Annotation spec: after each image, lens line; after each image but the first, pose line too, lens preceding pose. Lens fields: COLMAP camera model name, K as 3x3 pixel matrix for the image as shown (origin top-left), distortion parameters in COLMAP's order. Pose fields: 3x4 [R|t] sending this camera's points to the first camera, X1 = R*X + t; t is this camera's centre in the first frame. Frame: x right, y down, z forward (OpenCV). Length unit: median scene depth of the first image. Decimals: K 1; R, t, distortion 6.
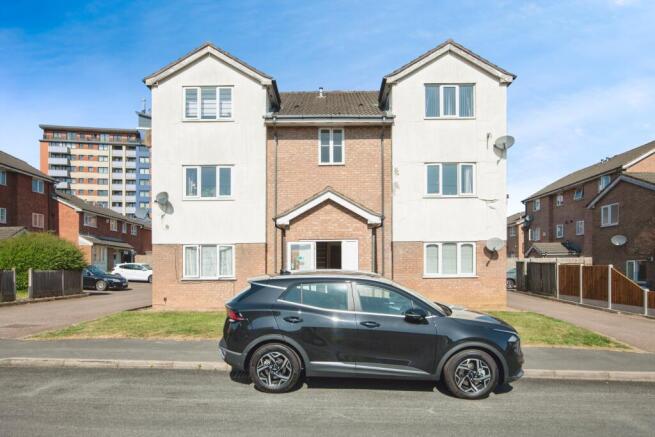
lens RADIAL K [[385.4, 0, 327.5], [0, 385.4, 269.8], [0, 0, 1]] dist [-0.002987, -0.001011]
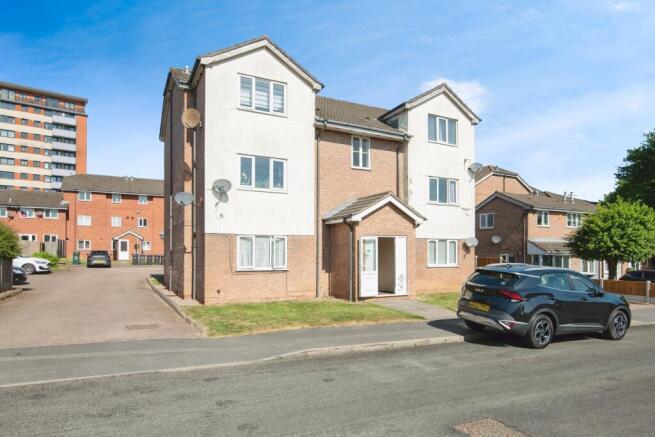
lens RADIAL K [[387.8, 0, 328.0], [0, 387.8, 251.3], [0, 0, 1]] dist [-0.002364, -0.000333]
pose [[0.889330, 0.012660, 0.457091, -0.616619], [-0.005293, 0.999835, -0.017394, -0.007670], [-0.457236, 0.013050, 0.889250, 0.025088]]
